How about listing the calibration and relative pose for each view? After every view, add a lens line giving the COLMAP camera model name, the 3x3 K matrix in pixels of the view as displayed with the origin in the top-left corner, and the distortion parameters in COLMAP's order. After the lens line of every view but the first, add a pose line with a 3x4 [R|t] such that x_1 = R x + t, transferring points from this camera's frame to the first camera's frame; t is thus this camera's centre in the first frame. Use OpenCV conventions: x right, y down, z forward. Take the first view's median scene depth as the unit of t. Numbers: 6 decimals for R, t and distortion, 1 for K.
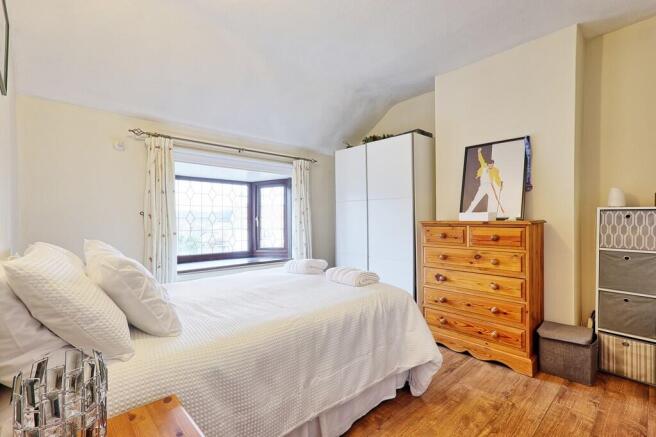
lens RADIAL K [[306.1, 0, 328.0], [0, 306.1, 218.5], [0, 0, 1]] dist [-0.016445, 0.024333]
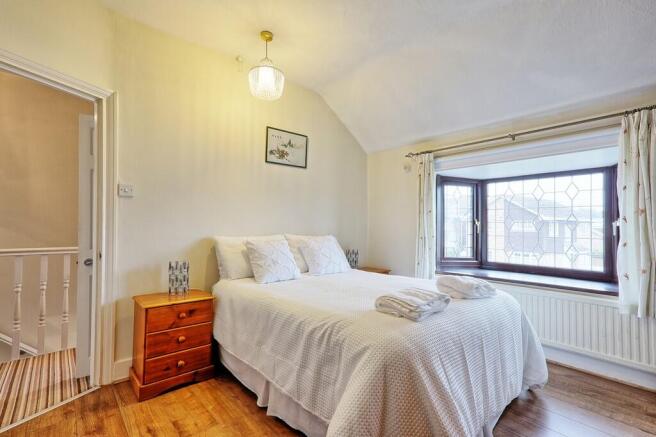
lens RADIAL K [[306.1, 0, 328.0], [0, 306.1, 218.5], [0, 0, 1]] dist [-0.016445, 0.024333]
pose [[-0.020183, -0.018128, -0.999632, 0.521513], [-0.000994, 0.999835, -0.018112, 0.003815], [0.999796, 0.000628, -0.020198, 0.540223]]
